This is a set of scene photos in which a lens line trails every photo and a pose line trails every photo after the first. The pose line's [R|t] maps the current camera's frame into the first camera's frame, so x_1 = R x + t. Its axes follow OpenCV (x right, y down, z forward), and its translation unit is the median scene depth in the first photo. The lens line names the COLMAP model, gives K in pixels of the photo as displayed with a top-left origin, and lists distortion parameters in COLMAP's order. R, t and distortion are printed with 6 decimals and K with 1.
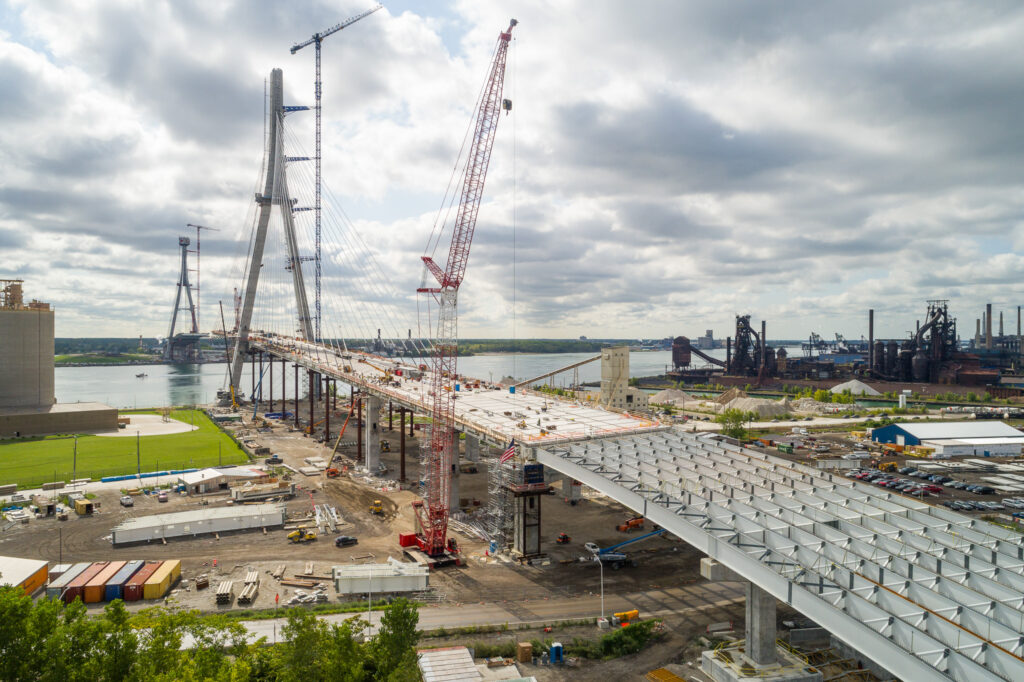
lens RADIAL K [[742.5, 0, 515.2], [0, 742.5, 344.3], [0, 0, 1]] dist [0.001282, 0.002961]
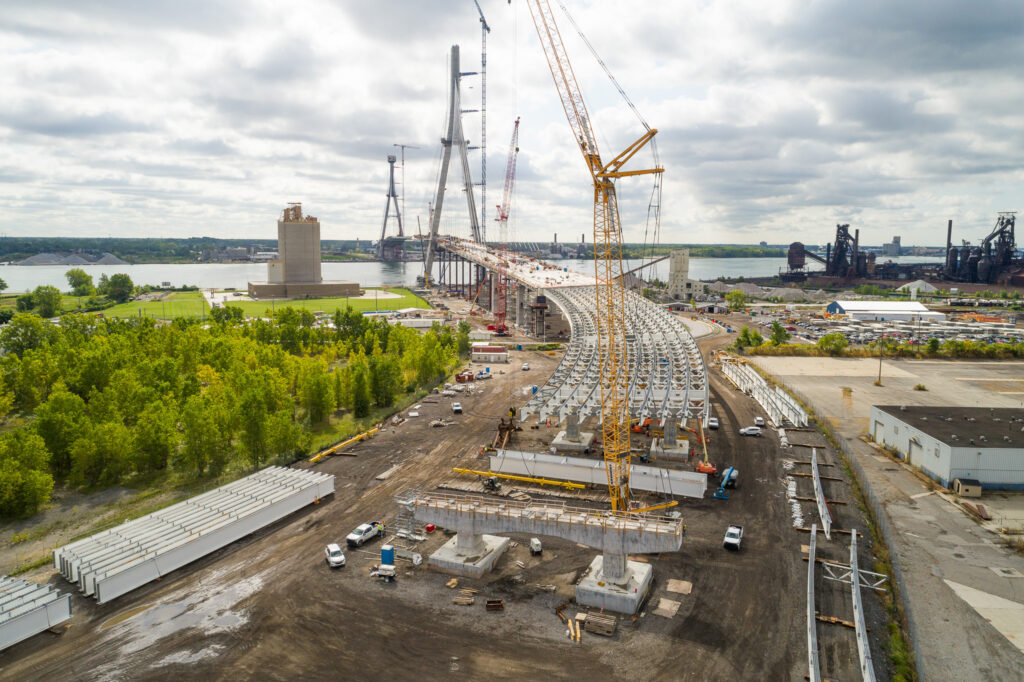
lens RADIAL K [[742.5, 0, 515.2], [0, 742.5, 344.3], [0, 0, 1]] dist [0.001282, 0.002961]
pose [[0.967732, 0.042289, -0.248409, 0.130254], [-0.010250, 0.991607, 0.128878, 0.003358], [0.251774, -0.122173, 0.960043, -0.312216]]
